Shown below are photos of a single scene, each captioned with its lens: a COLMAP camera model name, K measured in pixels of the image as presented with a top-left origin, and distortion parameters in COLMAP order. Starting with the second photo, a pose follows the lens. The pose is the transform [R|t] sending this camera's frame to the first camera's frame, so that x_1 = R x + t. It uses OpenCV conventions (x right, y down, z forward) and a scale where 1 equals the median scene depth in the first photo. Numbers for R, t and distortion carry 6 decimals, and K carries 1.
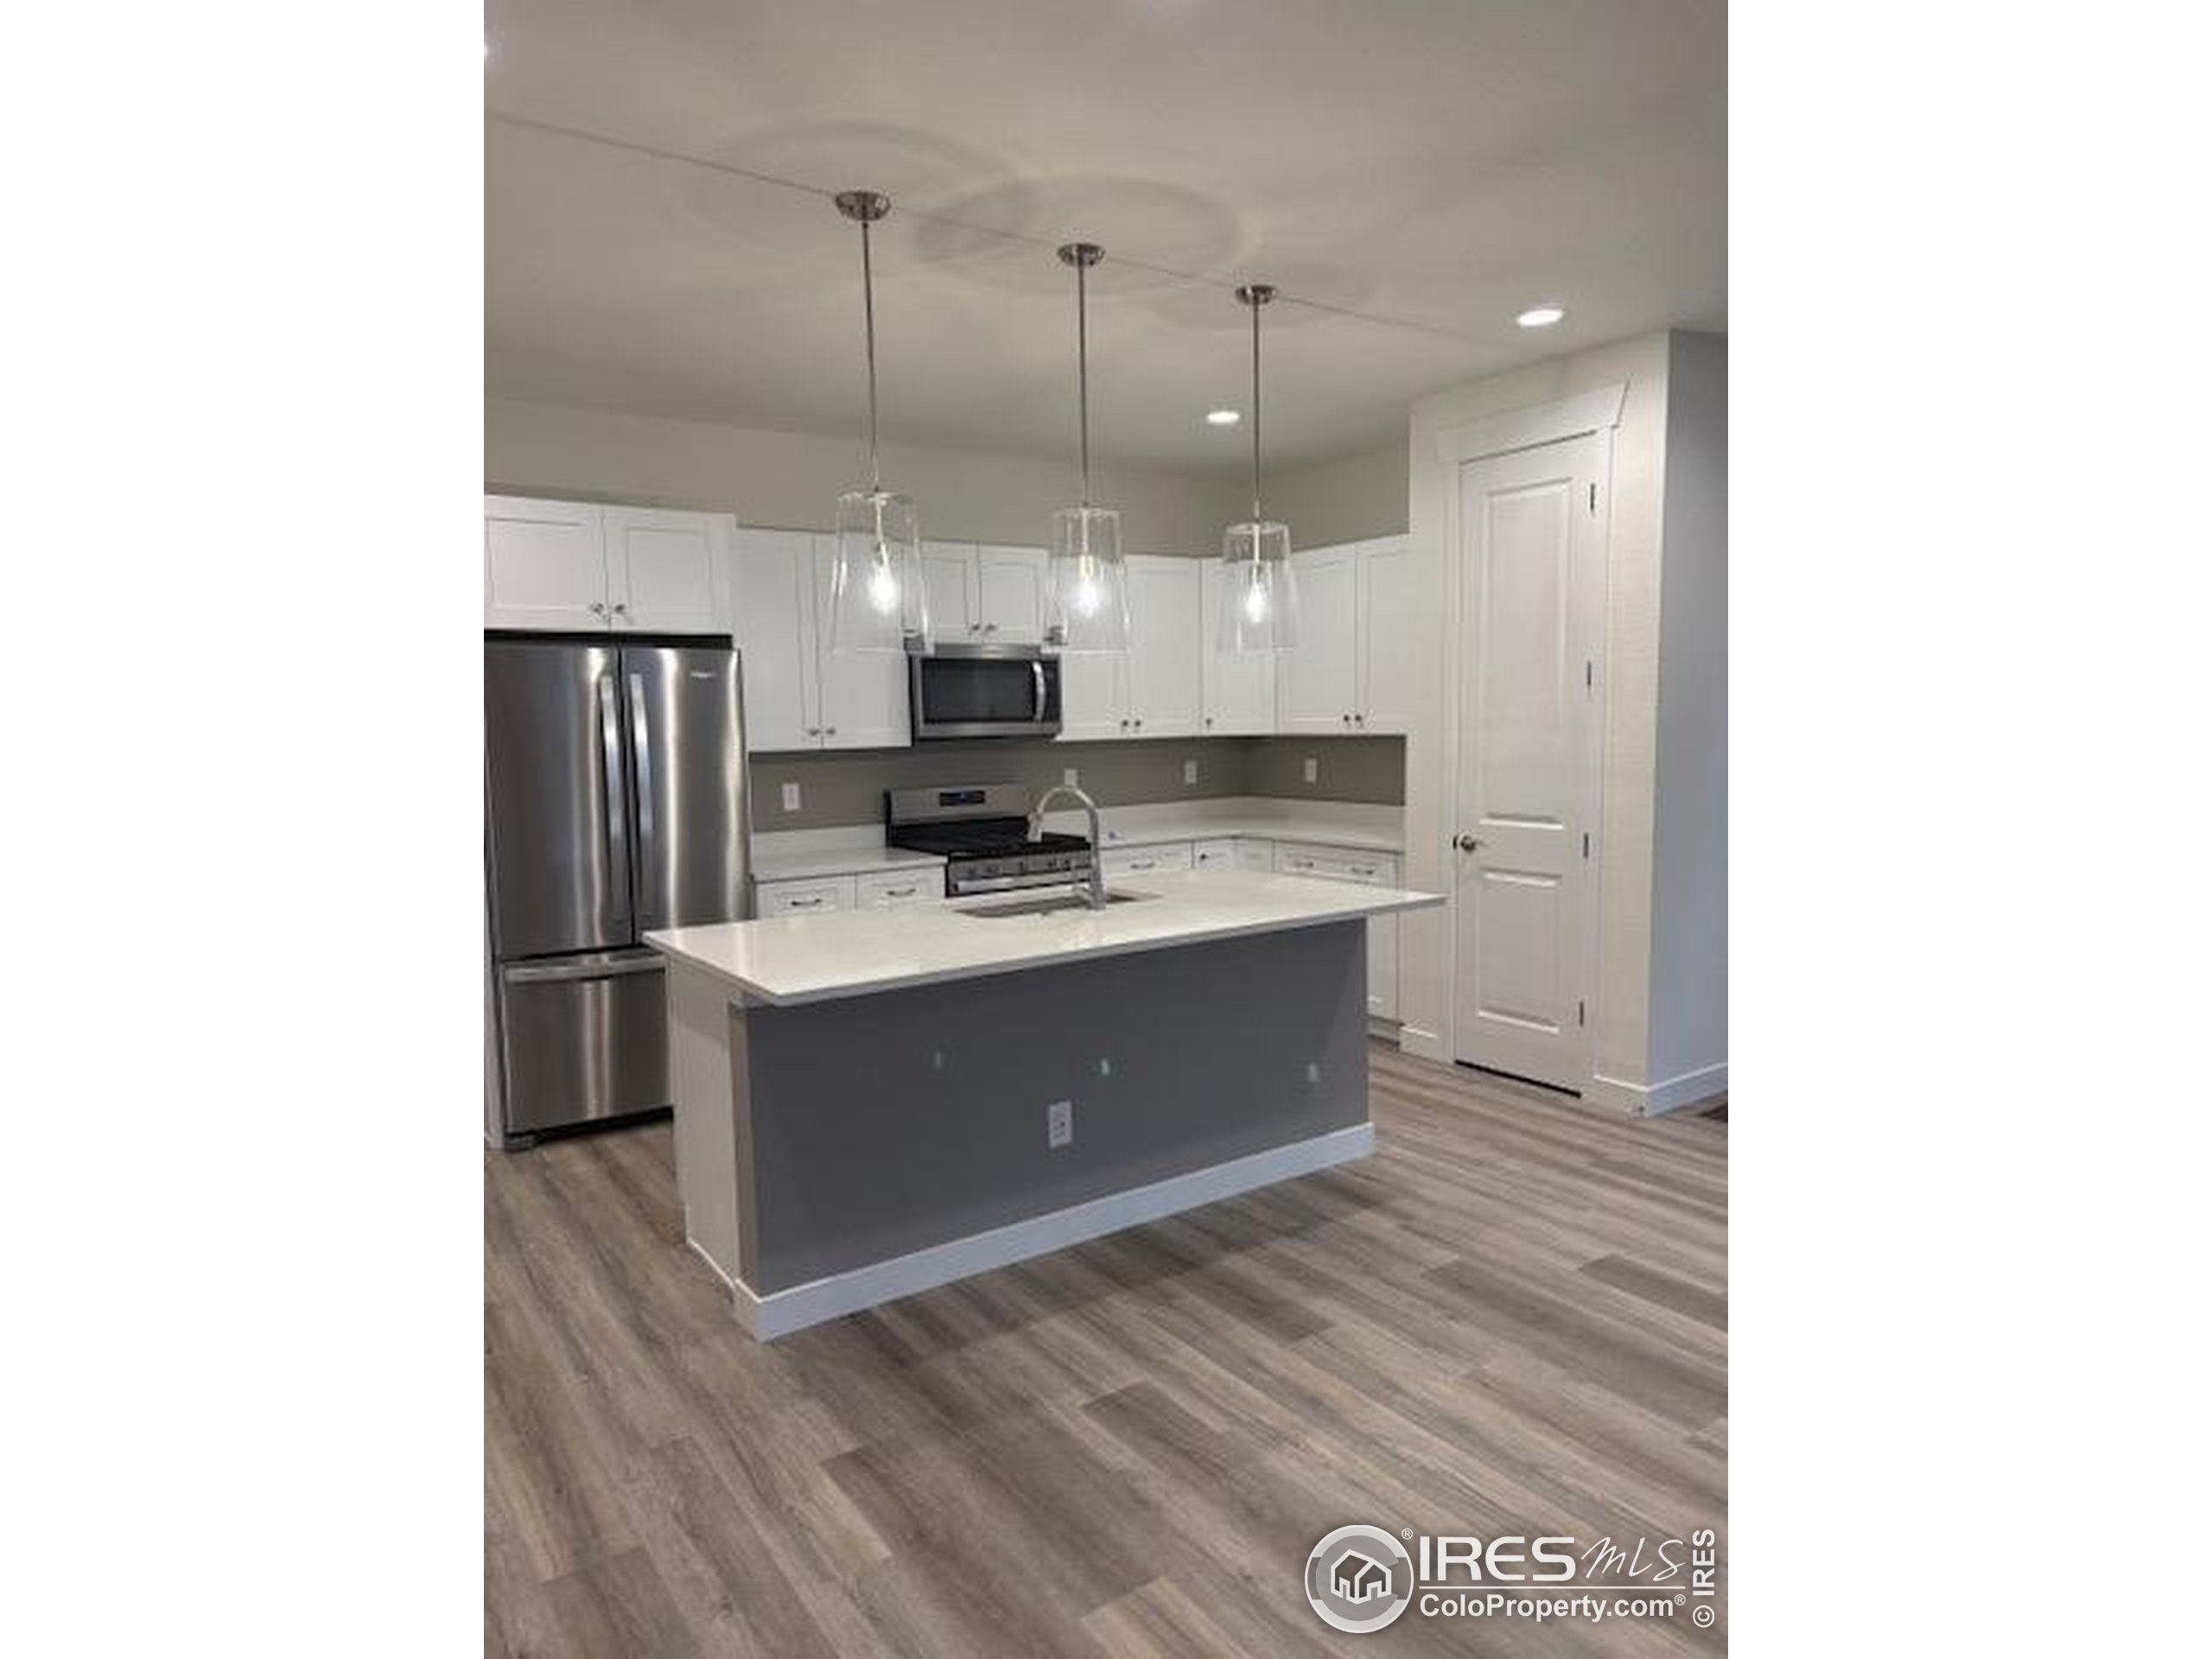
lens RADIAL K [[1249.5, 0, 1103.9], [0, 1249.5, 824.0], [0, 0, 1]] dist [0.002212, -0.004735]
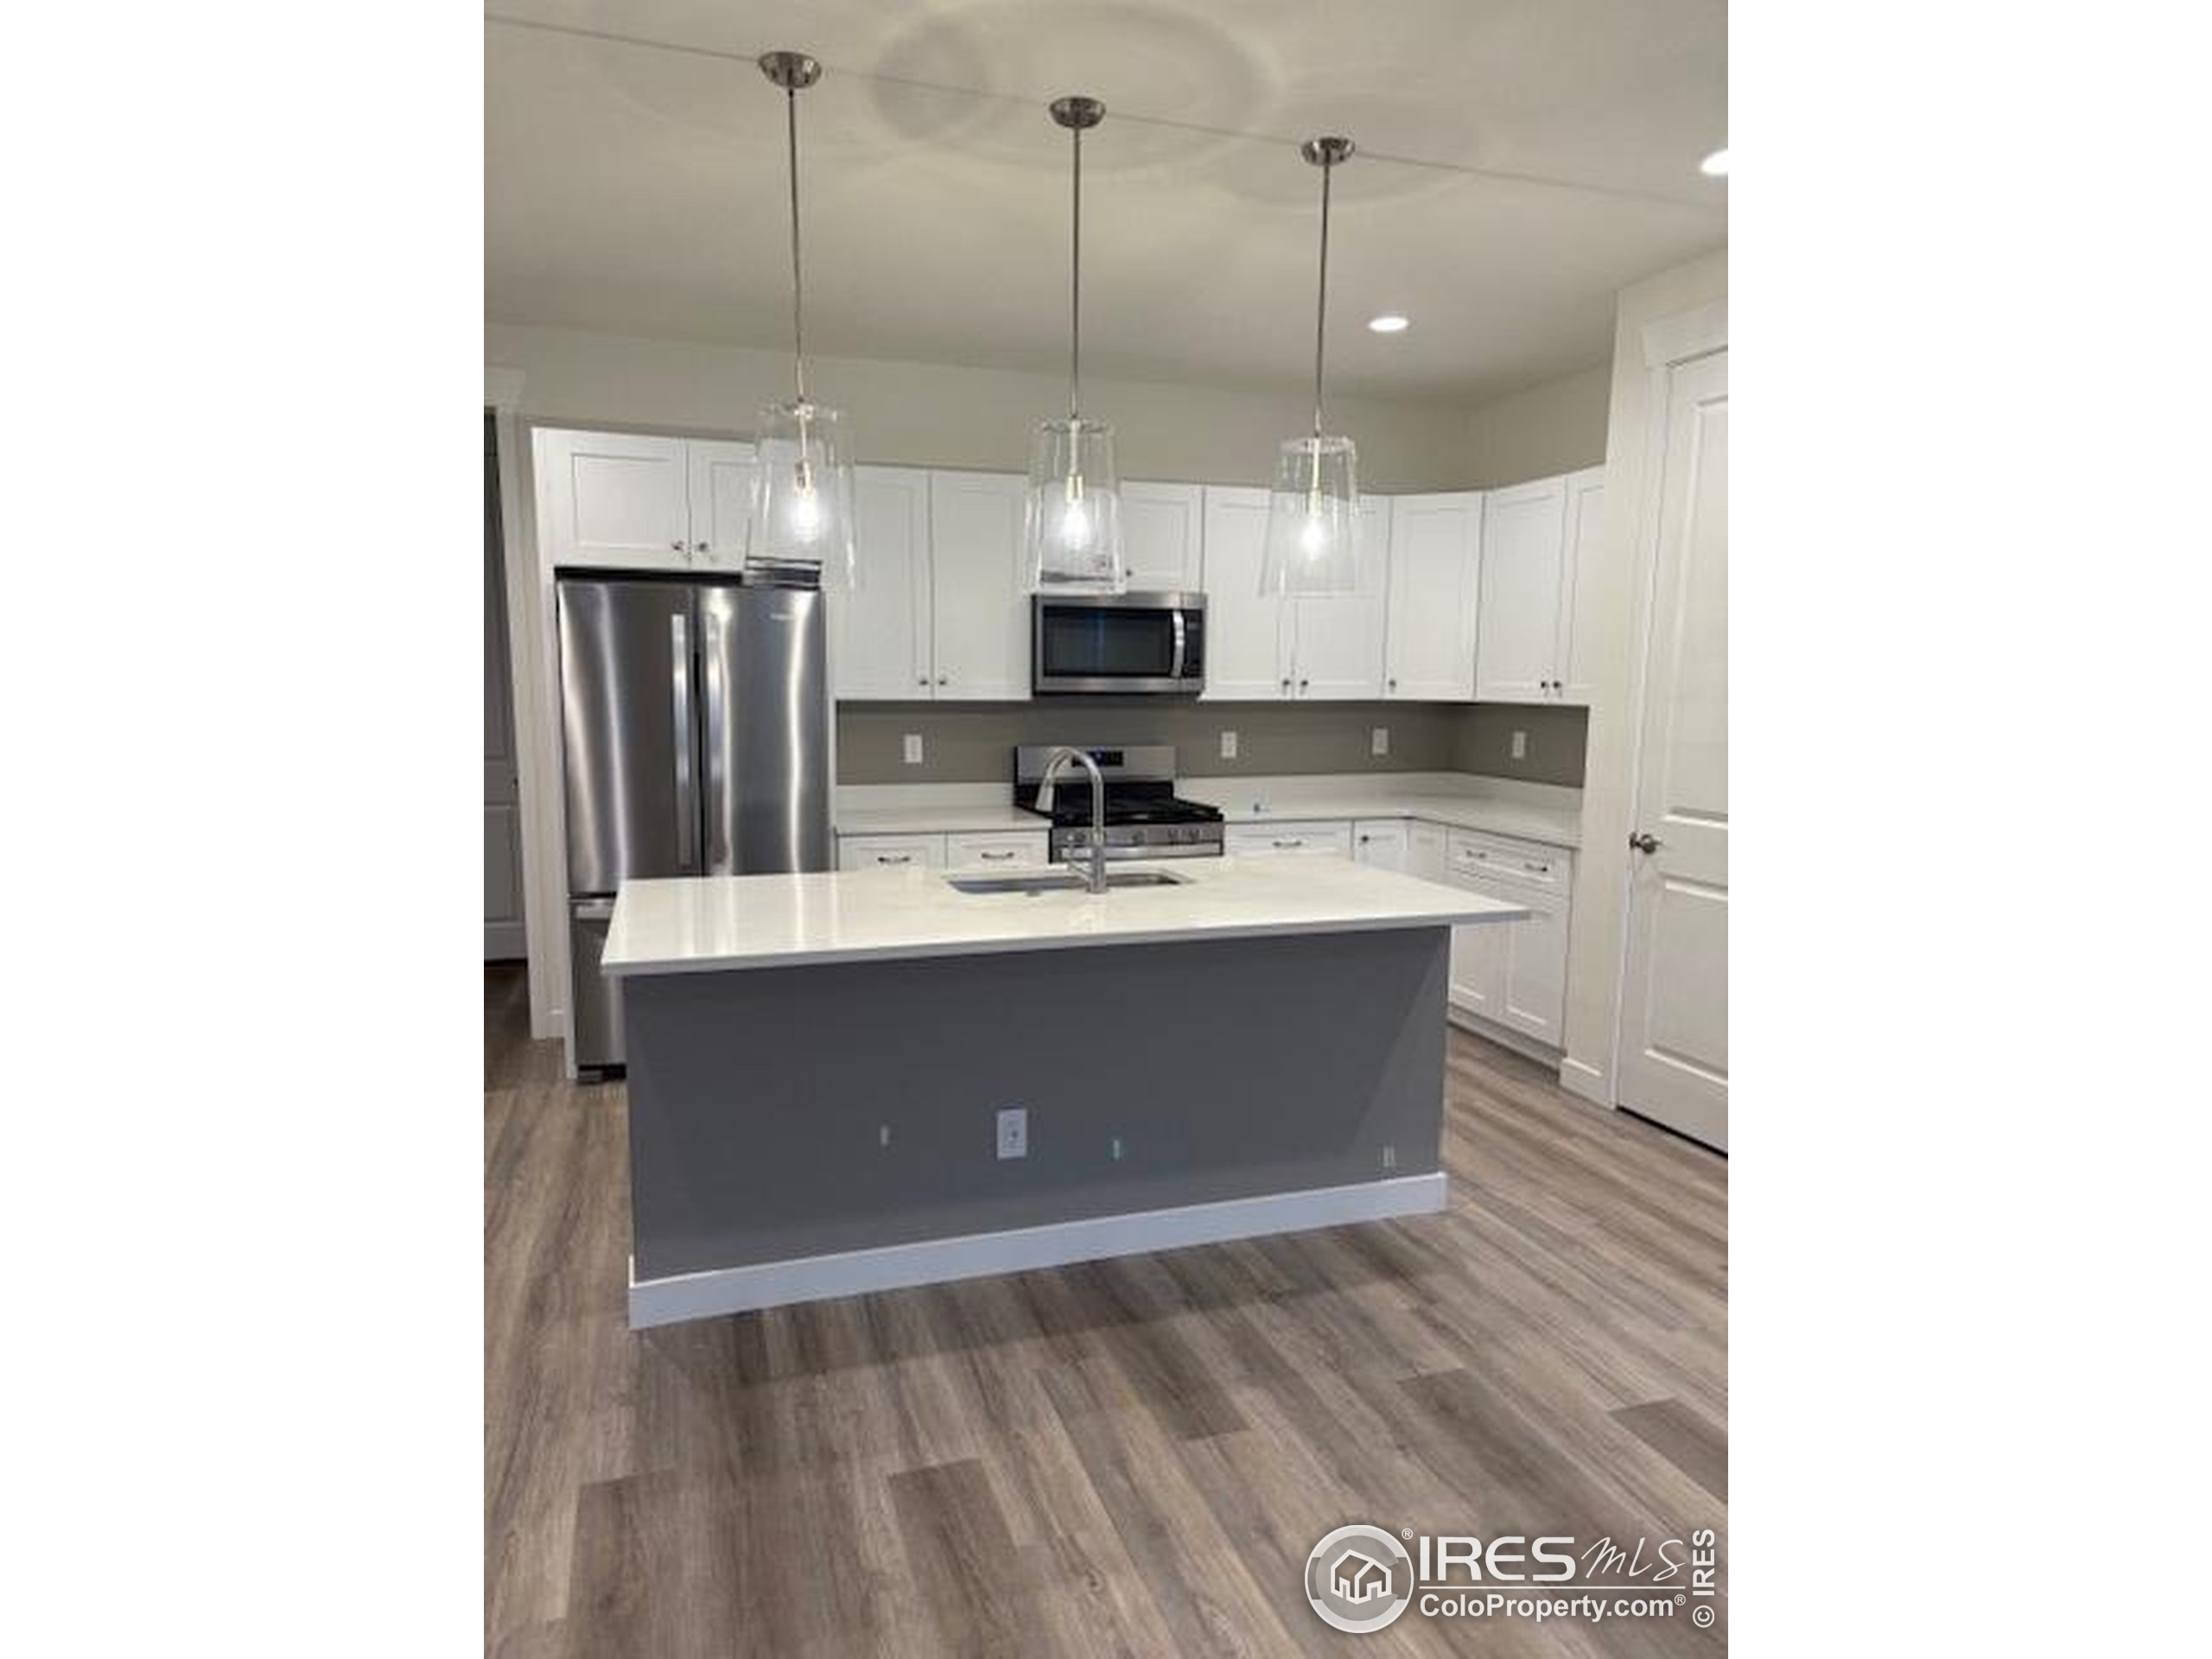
lens RADIAL K [[1249.5, 0, 1107.3], [0, 1249.5, 838.1], [0, 0, 1]] dist [0.002212, -0.004735]
pose [[0.959547, 0.064239, -0.274122, 0.232986], [-0.052345, 0.997352, 0.050493, -0.013536], [0.276640, -0.034102, 0.960368, 0.166390]]
